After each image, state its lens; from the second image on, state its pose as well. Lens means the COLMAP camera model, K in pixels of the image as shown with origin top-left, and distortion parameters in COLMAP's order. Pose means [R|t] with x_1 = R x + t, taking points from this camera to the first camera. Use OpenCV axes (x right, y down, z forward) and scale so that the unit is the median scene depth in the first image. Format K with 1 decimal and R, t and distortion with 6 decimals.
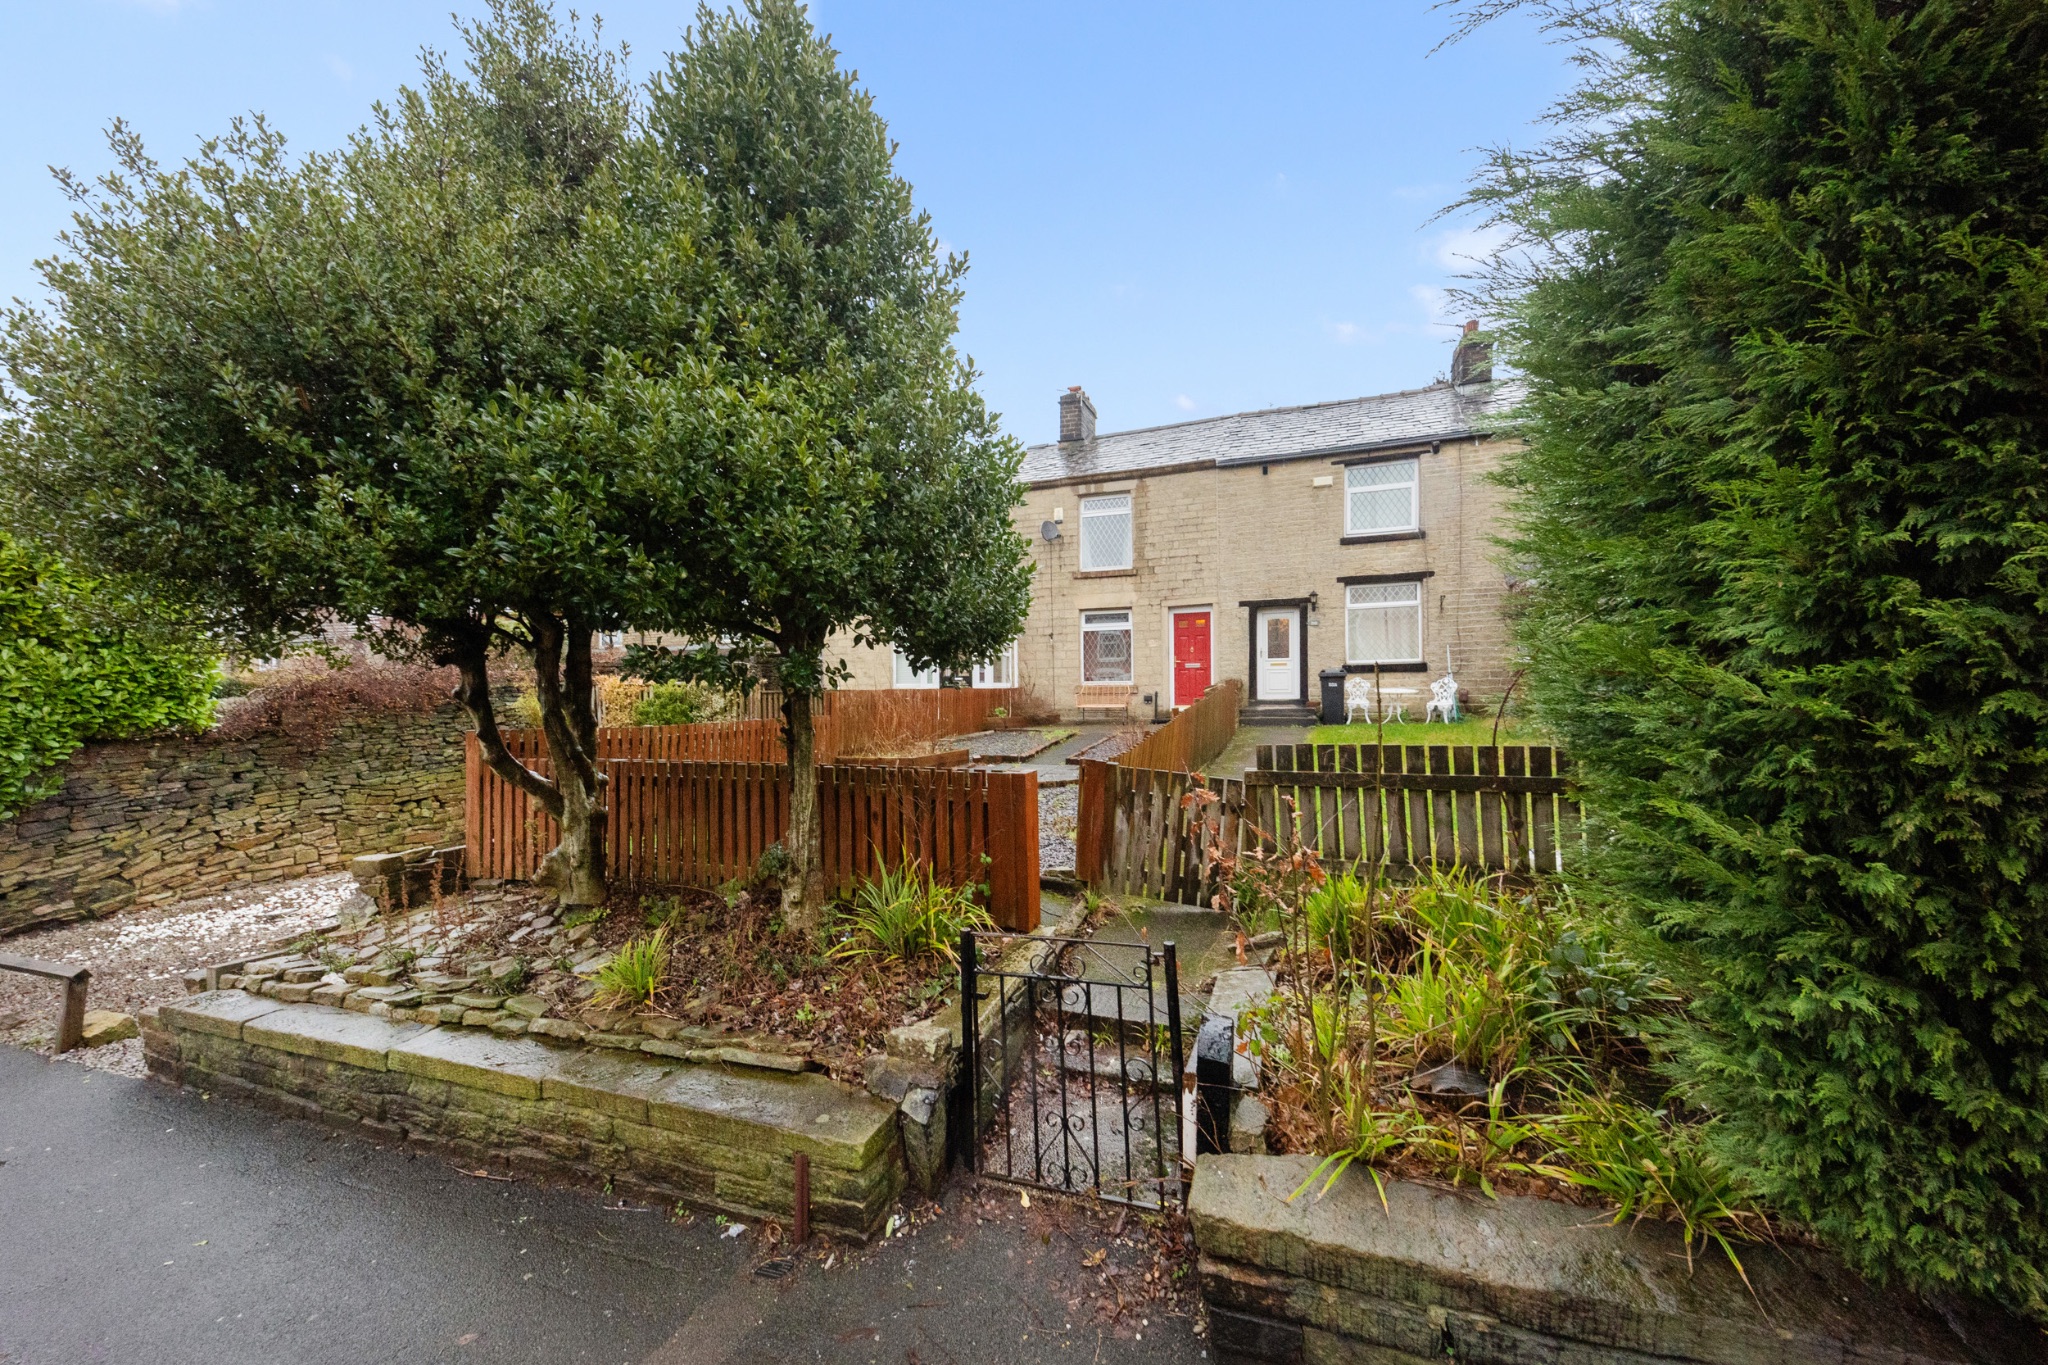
lens RADIAL K [[801.5, 0, 1020.4], [0, 801.5, 690.7], [0, 0, 1]] dist [0.015607, 0.000016]
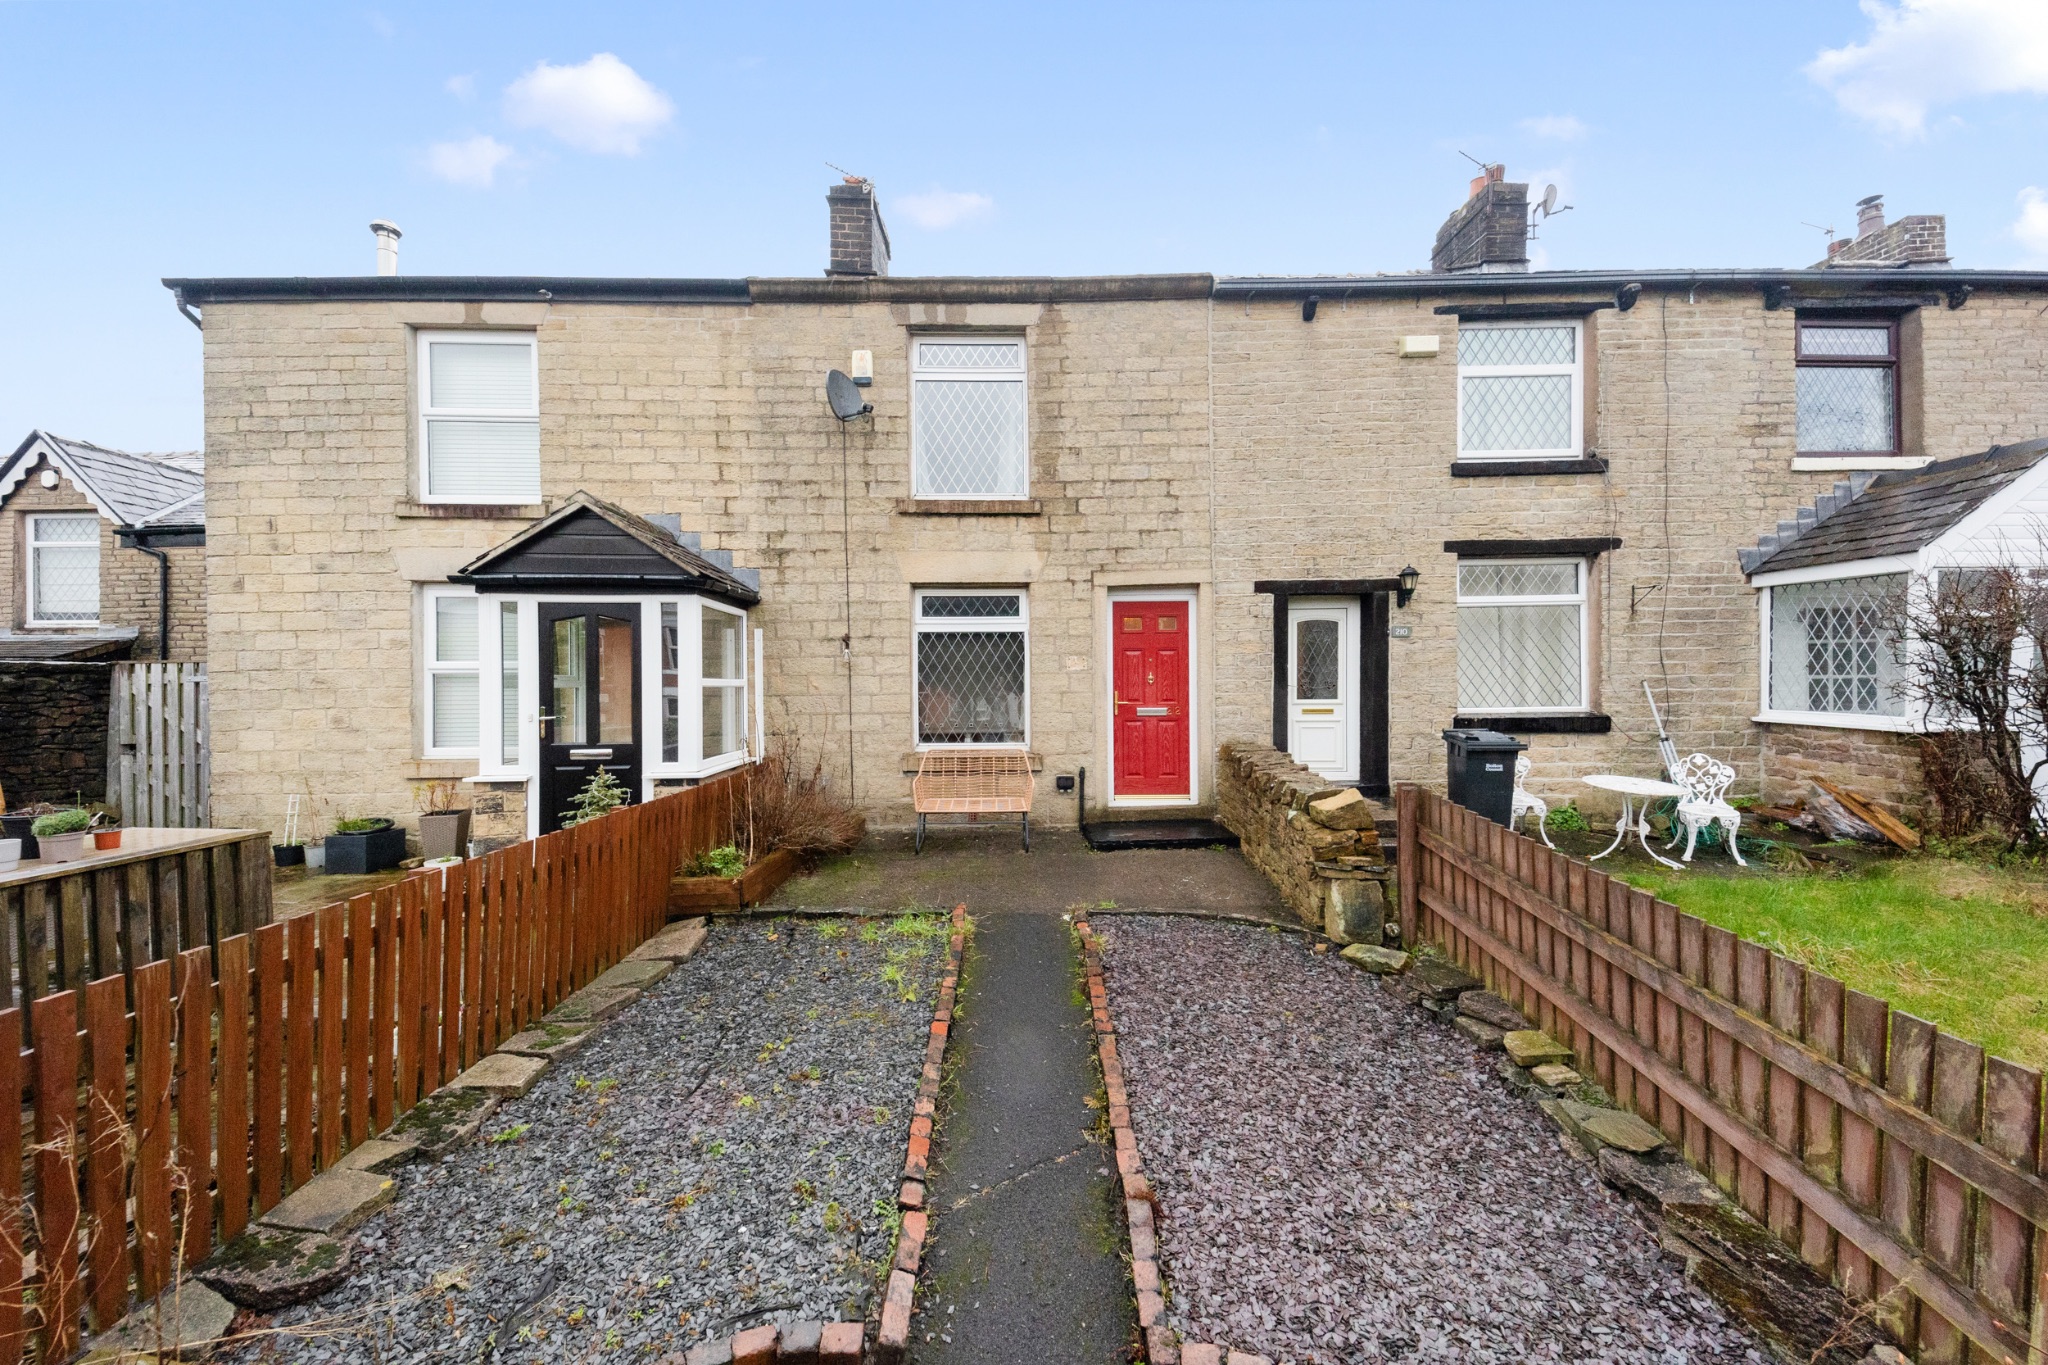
lens RADIAL K [[801.5, 0, 1030.7], [0, 801.5, 683.7], [0, 0, 1]] dist [0.015607, 0.000016]
pose [[0.935596, -0.001711, 0.353068, -0.023376], [-0.003315, 0.999902, 0.013630, -0.056129], [-0.353057, -0.013923, 0.935498, 0.596854]]
